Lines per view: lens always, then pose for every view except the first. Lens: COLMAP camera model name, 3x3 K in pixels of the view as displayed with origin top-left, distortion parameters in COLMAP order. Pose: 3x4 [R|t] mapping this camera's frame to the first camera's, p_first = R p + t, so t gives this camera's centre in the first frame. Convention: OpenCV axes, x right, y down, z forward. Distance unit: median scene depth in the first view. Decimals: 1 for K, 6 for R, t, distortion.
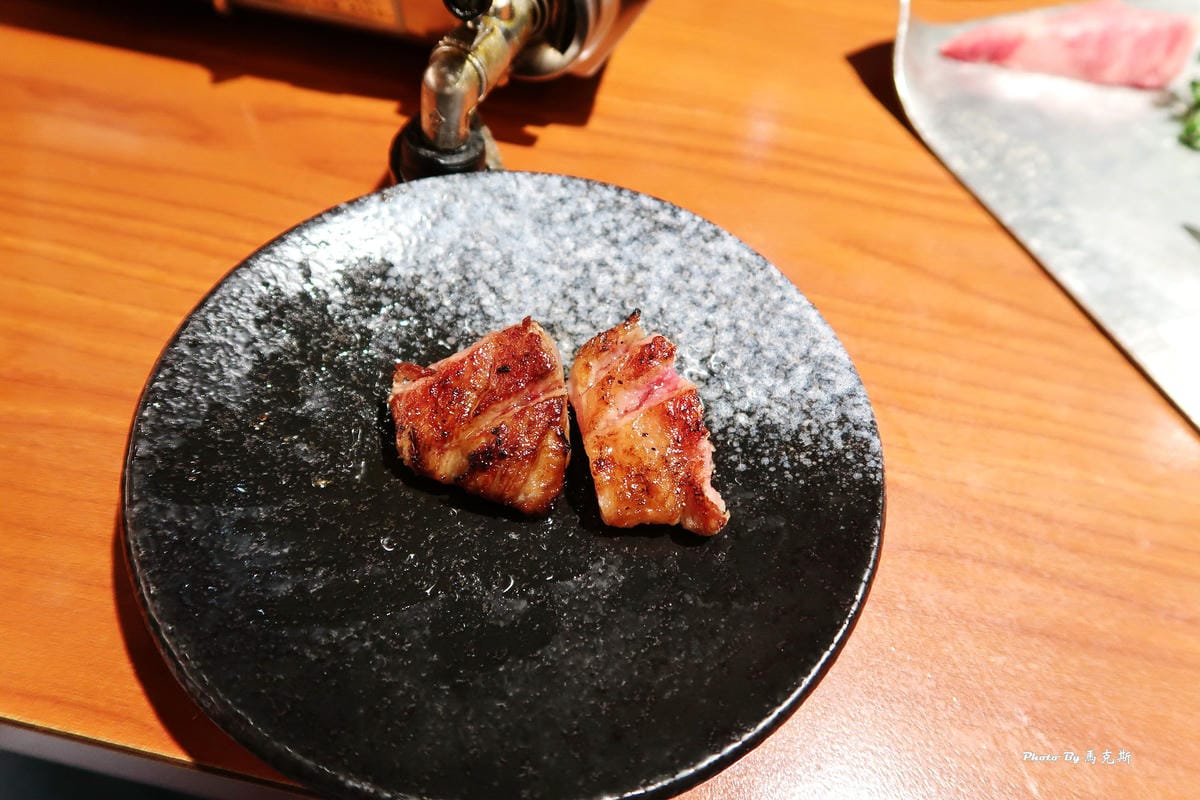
lens RADIAL K [[811.9, 0, 600.0], [0, 811.9, 400.0], [0, 0, 1]] dist [-0.007719, -0.001273]
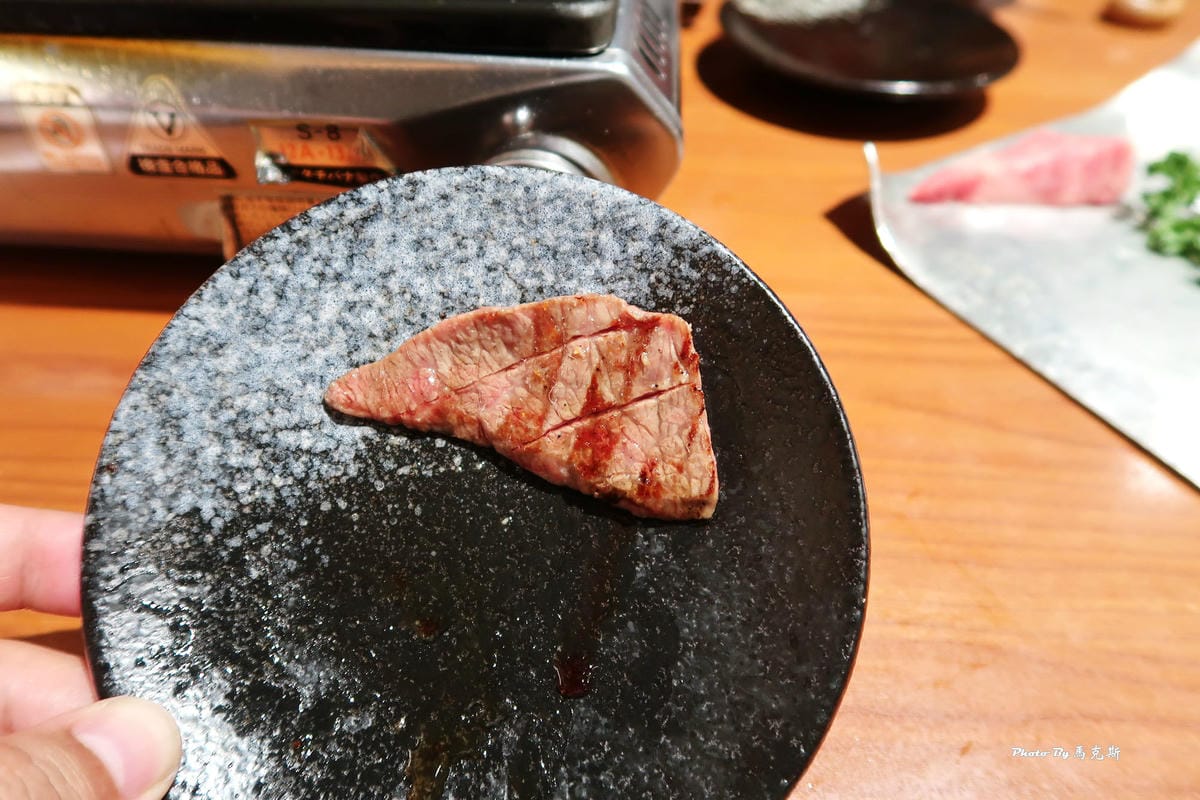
lens RADIAL K [[811.9, 0, 600.0], [0, 811.9, 400.0], [0, 0, 1]] dist [-0.007719, -0.001273]
pose [[0.618556, -0.777233, 0.115314, -0.010689], [0.665047, 0.596031, 0.449955, -0.334362], [-0.418450, -0.201633, 0.885575, 0.118308]]
